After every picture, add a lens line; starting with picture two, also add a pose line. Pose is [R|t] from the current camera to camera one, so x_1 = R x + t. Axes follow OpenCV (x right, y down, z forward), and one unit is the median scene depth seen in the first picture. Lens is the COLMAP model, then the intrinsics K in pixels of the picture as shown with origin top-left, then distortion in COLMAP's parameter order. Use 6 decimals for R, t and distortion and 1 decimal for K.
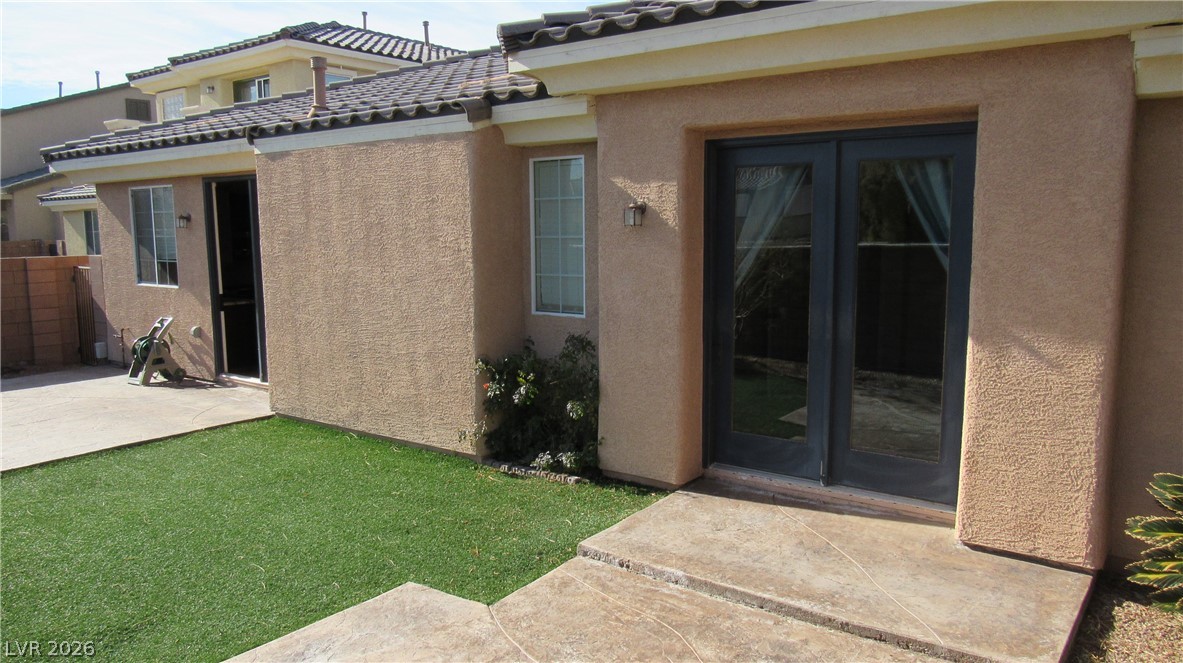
lens RADIAL K [[850.8, 0, 594.6], [0, 850.8, 329.4], [0, 0, 1]] dist [-0.030058, 0.016228]
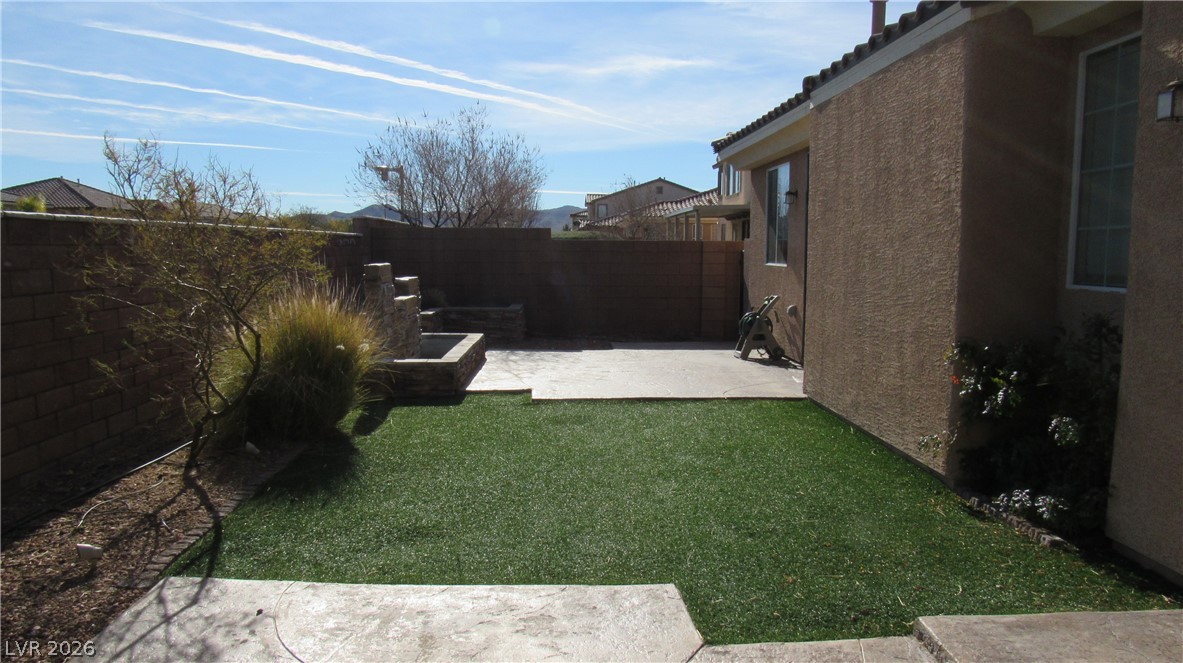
lens RADIAL K [[850.8, 0, 588.1], [0, 850.8, 335.4], [0, 0, 1]] dist [-0.030058, 0.016228]
pose [[0.619654, 0.088735, -0.779843, 0.223689], [-0.104989, 0.994030, 0.029684, 0.040293], [0.777822, 0.063481, 0.625271, 0.310815]]
